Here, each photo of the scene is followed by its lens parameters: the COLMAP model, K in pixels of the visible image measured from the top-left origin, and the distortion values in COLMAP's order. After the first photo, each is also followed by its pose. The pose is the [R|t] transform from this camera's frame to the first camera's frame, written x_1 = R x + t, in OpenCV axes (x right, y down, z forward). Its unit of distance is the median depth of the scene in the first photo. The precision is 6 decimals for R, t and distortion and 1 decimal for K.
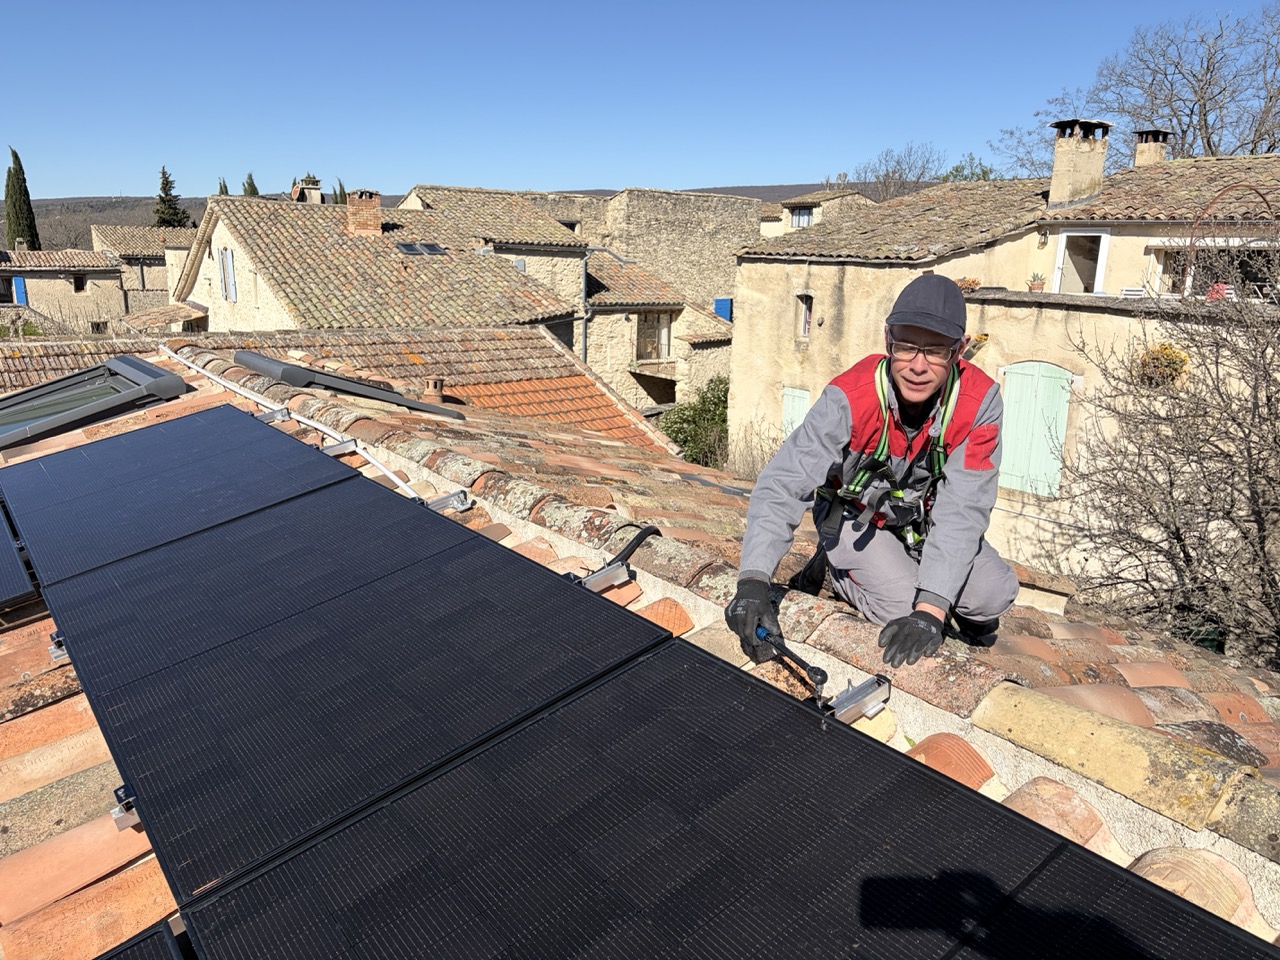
lens RADIAL K [[969.1, 0, 648.4], [0, 969.1, 480.4], [0, 0, 1]] dist [0.060151, -0.077670]
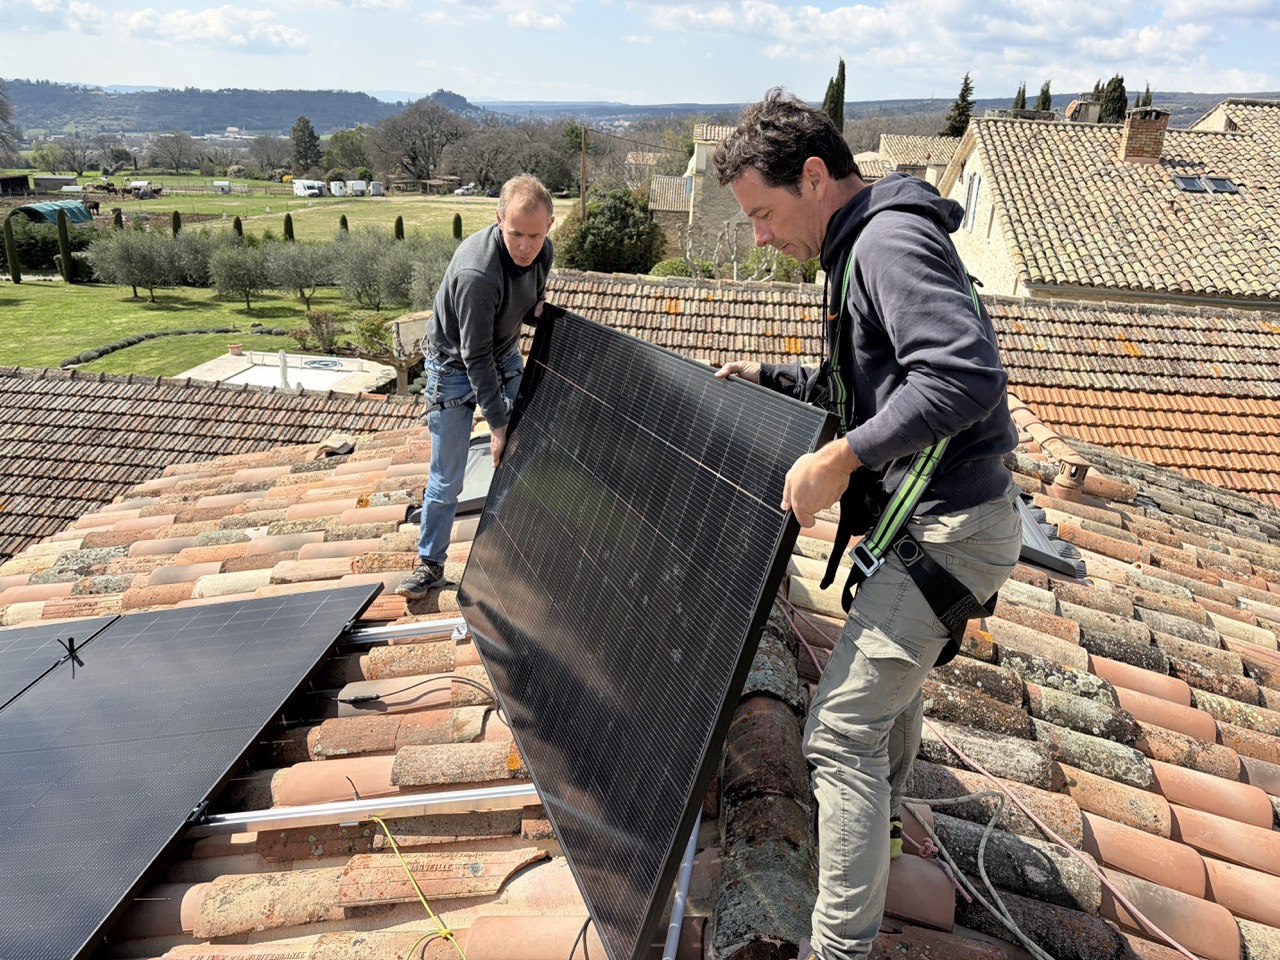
lens RADIAL K [[969.1, 0, 648.4], [0, 969.1, 480.4], [0, 0, 1]] dist [0.060151, -0.077670]
pose [[0.737689, 0.244652, -0.629254, -0.005143], [-0.187418, 0.969609, 0.157267, -0.046319], [0.648606, 0.001919, 0.761122, 0.100190]]
